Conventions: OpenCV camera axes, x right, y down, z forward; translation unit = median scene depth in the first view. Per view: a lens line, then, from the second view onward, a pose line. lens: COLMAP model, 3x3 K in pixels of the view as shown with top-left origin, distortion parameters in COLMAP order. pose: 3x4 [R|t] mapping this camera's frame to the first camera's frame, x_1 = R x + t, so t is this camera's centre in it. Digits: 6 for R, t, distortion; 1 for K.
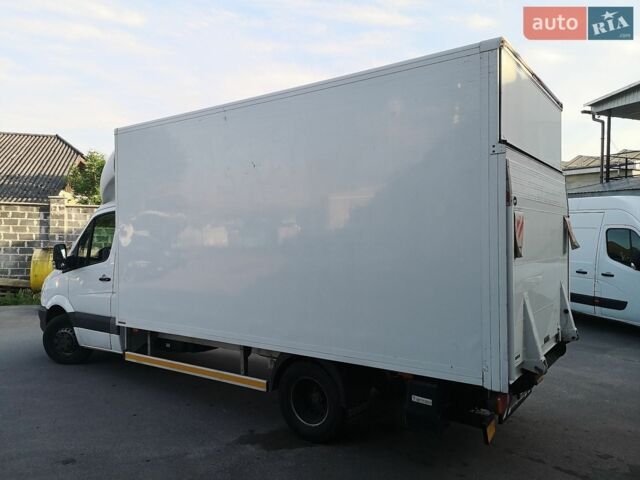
lens RADIAL K [[501.5, 0, 322.5], [0, 501.5, 237.7], [0, 0, 1]] dist [0.048453, -0.036596]
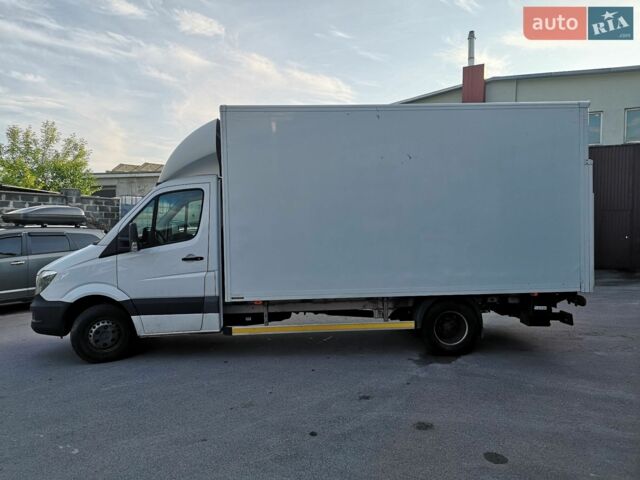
lens RADIAL K [[501.5, 0, 321.0], [0, 501.5, 241.5], [0, 0, 1]] dist [0.048453, -0.036596]
pose [[0.767372, -0.031569, 0.640424, -0.880299], [0.014620, 0.999389, 0.031745, 0.022597], [-0.641035, -0.014997, 0.767365, 0.108821]]
